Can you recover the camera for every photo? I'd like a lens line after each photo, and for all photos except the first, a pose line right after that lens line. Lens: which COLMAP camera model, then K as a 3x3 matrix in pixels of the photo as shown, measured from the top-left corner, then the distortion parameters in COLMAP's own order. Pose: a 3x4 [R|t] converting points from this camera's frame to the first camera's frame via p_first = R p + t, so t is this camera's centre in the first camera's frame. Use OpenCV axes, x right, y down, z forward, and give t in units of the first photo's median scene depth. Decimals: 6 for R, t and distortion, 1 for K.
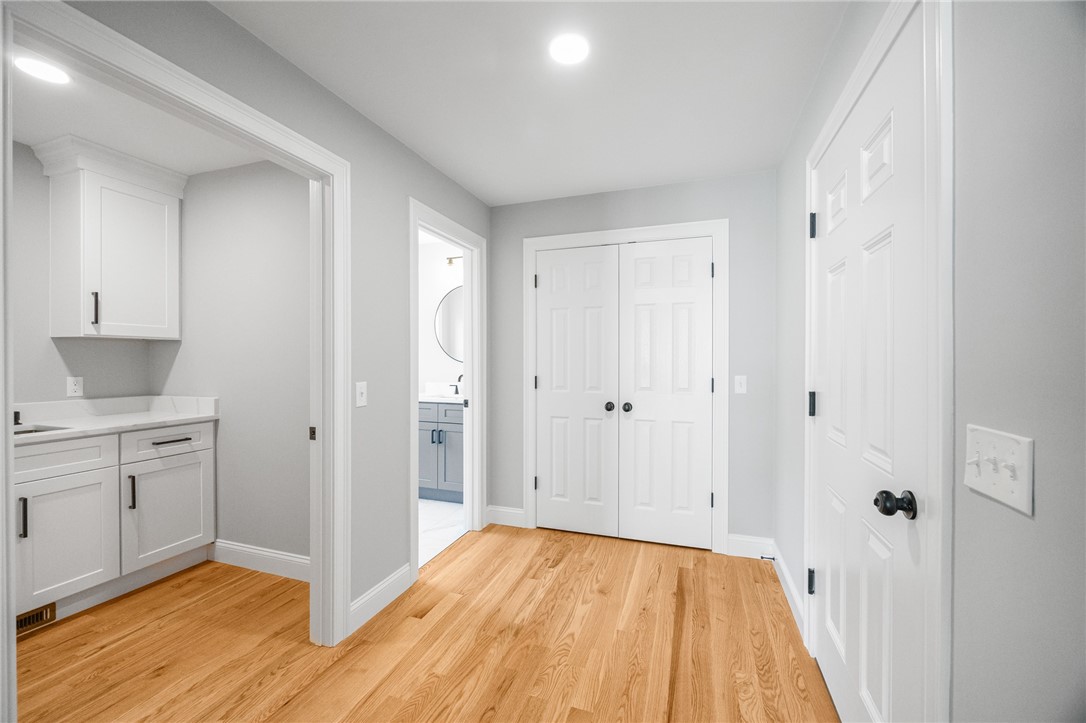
lens RADIAL K [[450.5, 0, 549.6], [0, 450.5, 359.8], [0, 0, 1]] dist [-0.002943, -0.000182]
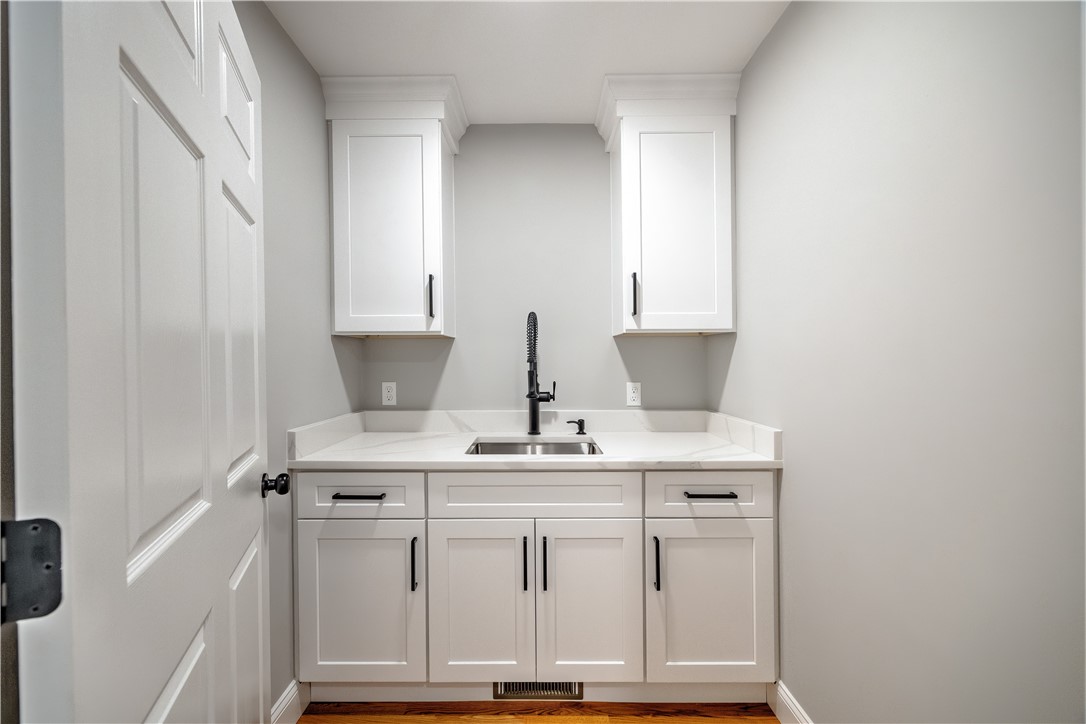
lens RADIAL K [[450.5, 0, 549.6], [0, 450.5, 360.3], [0, 0, 1]] dist [-0.002943, -0.000182]
pose [[0.361232, -0.001308, -0.932475, -0.333552], [0.003982, 0.999992, 0.000140, -0.003916], [0.932468, -0.003763, 0.361234, 0.555312]]
